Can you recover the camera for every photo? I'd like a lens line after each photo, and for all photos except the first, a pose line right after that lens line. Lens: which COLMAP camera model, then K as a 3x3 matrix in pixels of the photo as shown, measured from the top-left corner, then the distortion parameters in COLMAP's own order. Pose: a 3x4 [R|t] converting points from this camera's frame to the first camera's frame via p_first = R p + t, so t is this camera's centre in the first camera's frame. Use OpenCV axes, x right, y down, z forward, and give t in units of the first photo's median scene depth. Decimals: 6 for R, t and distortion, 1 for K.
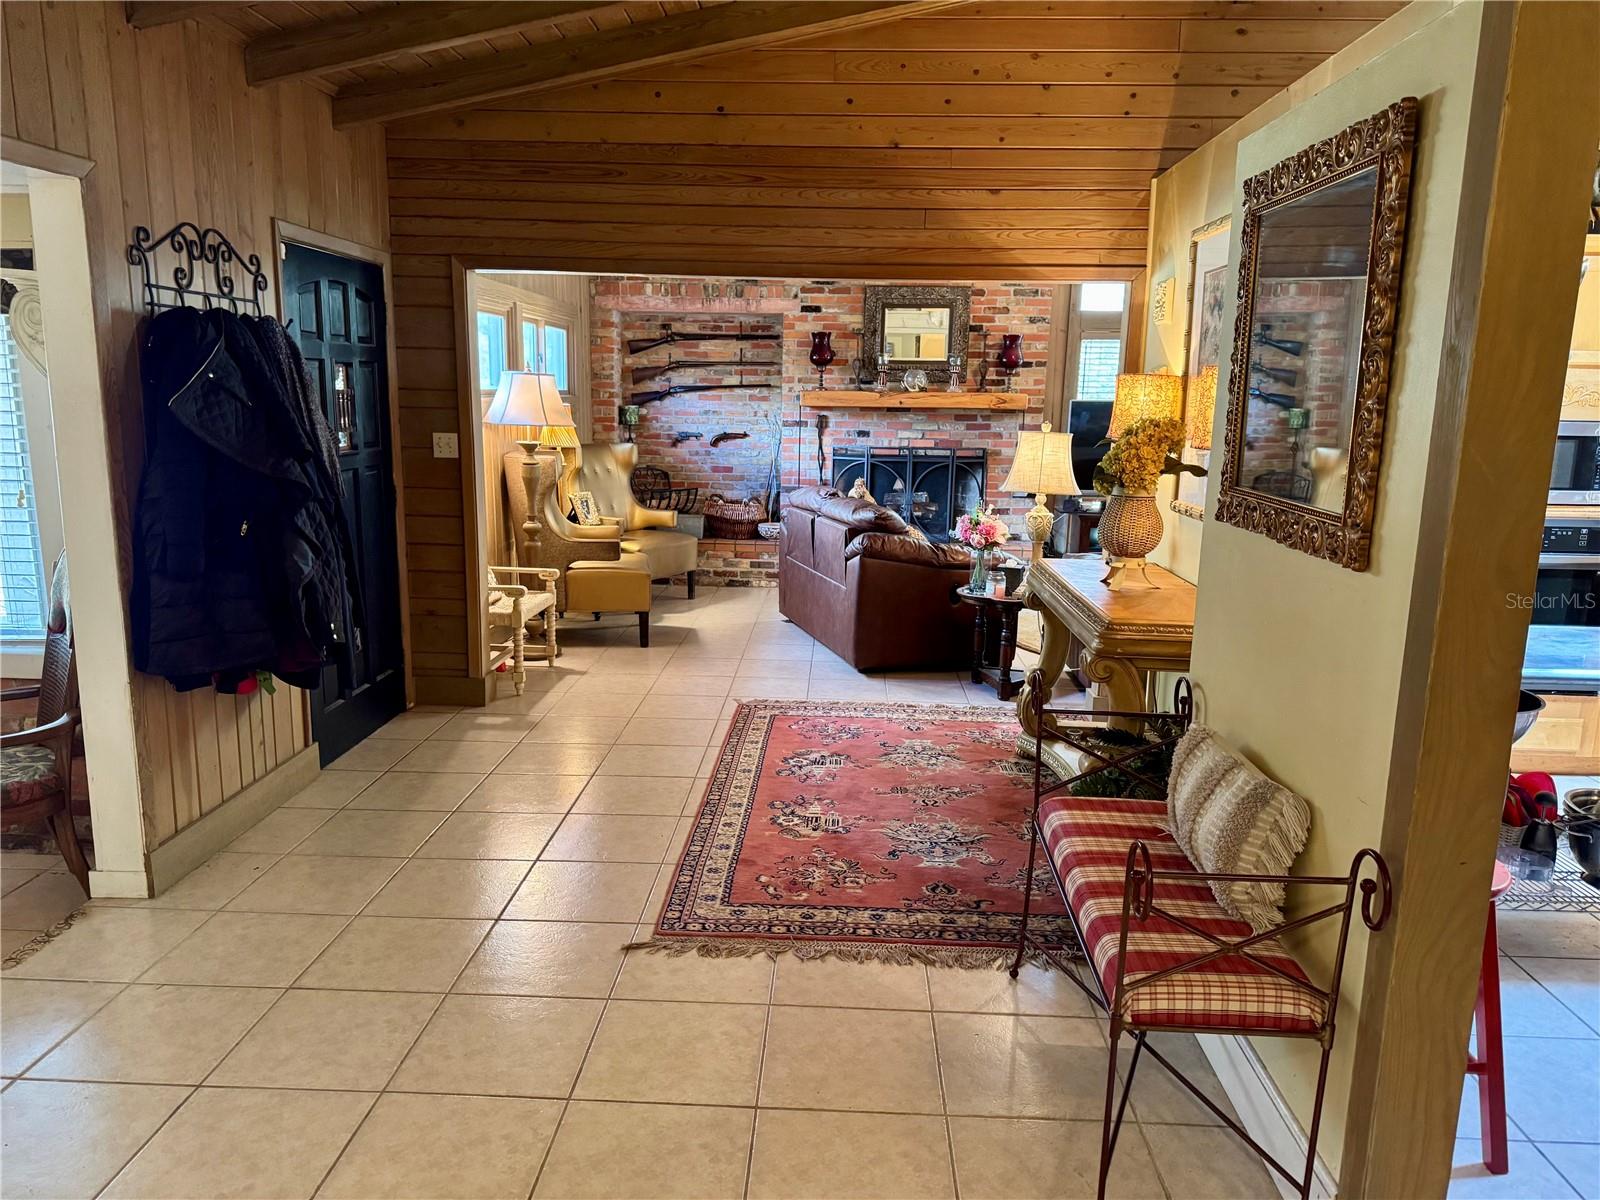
lens RADIAL K [[1121.2, 0, 805.0], [0, 1121.2, 631.7], [0, 0, 1]] dist [0.084112, -0.015456]
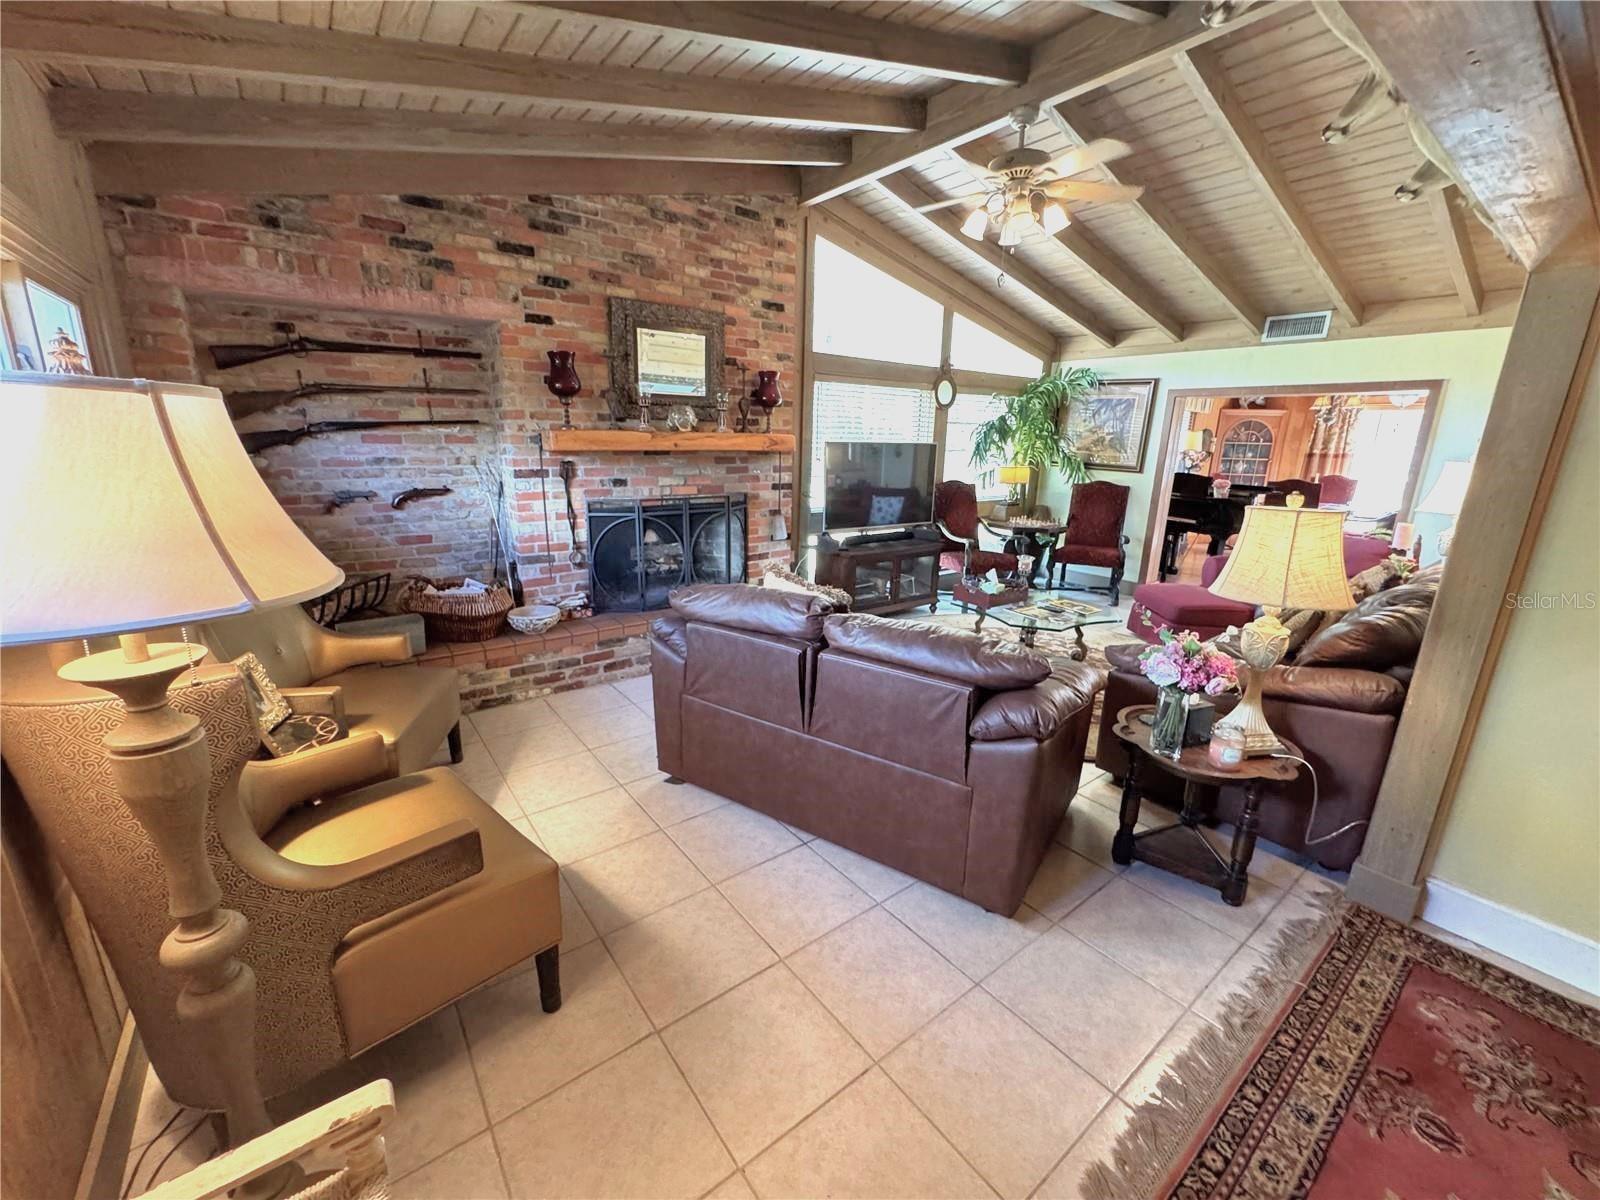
lens RADIAL K [[640.8, 0, 798.1], [0, 640.8, 602.1], [0, 0, 1]] dist [-0.003856, 0.000084]
pose [[0.771445, -0.162903, 0.615089, -0.150576], [0.124982, 0.986635, 0.104553, -0.123859], [-0.623900, -0.003781, 0.781495, 0.558489]]
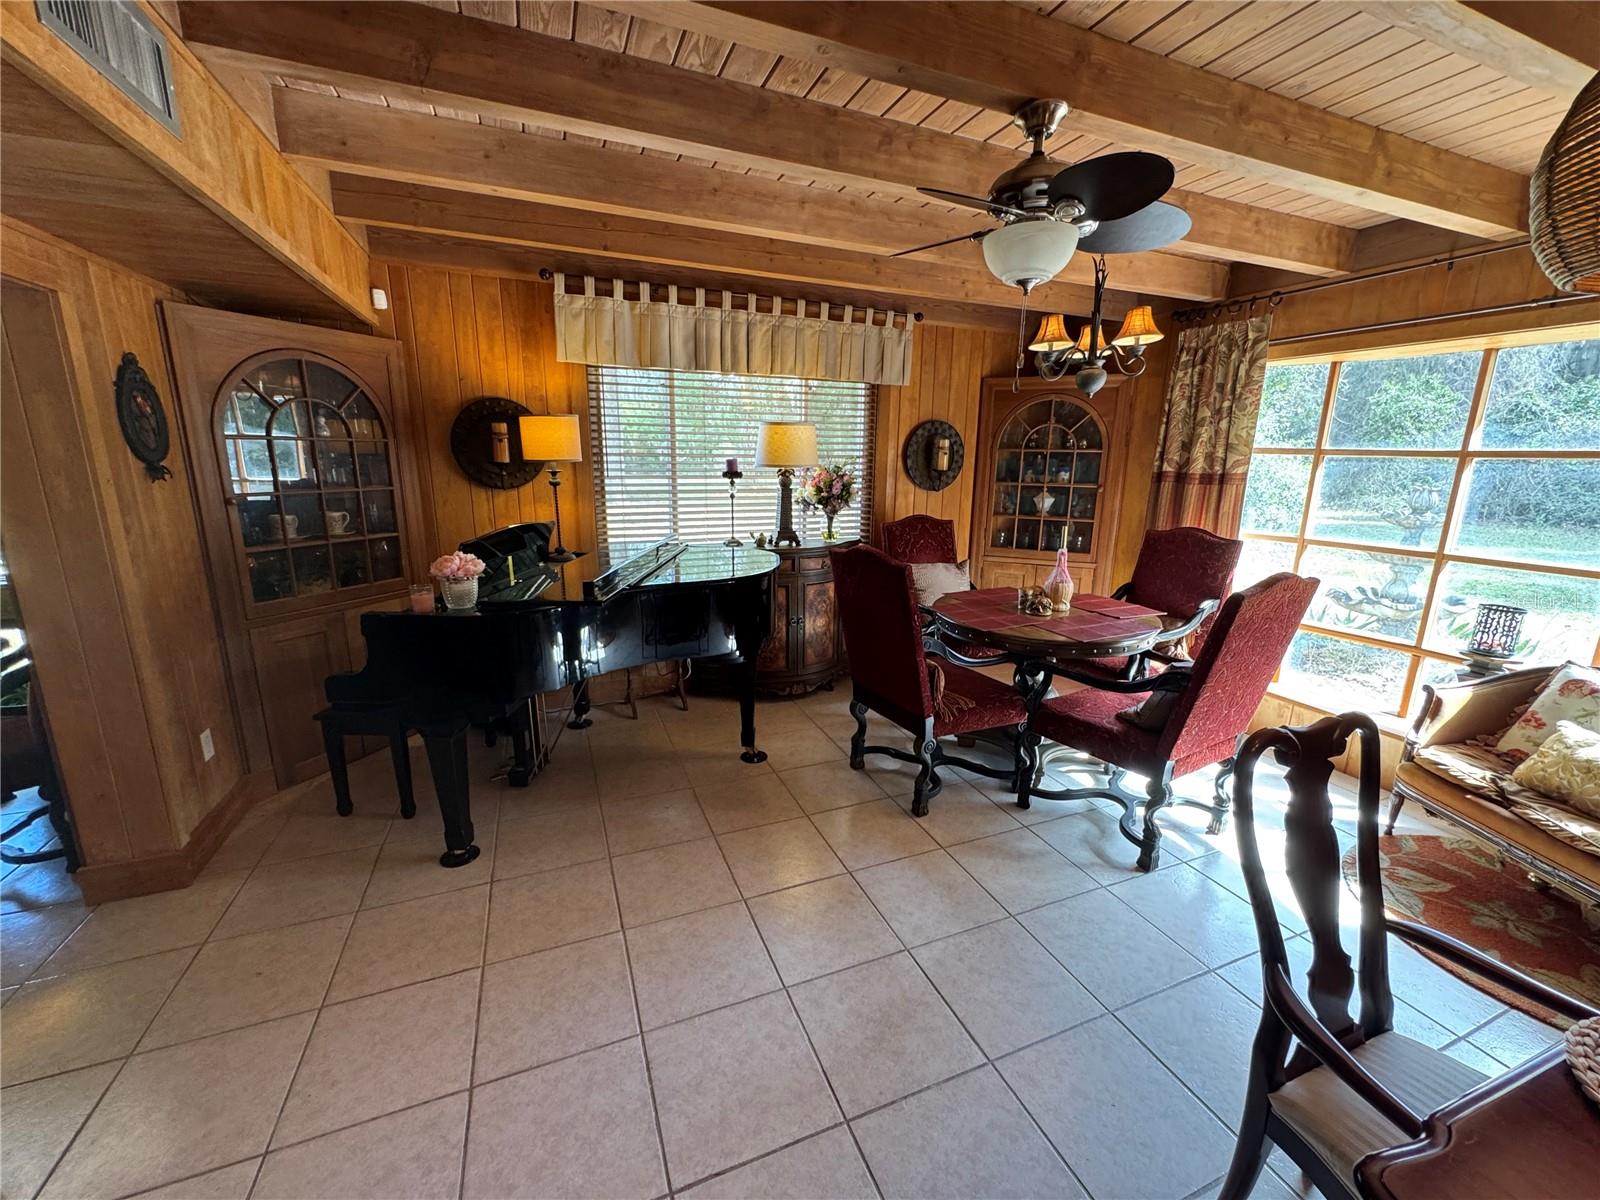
lens RADIAL K [[640.8, 0, 801.2], [0, 640.8, 600.3], [0, 0, 1]] dist [-0.003856, 0.000084]
pose [[0.909983, -0.101474, 0.402037, 0.759135], [0.091676, 0.994834, 0.043595, -0.104996], [-0.404384, -0.002814, 0.914585, 0.554207]]
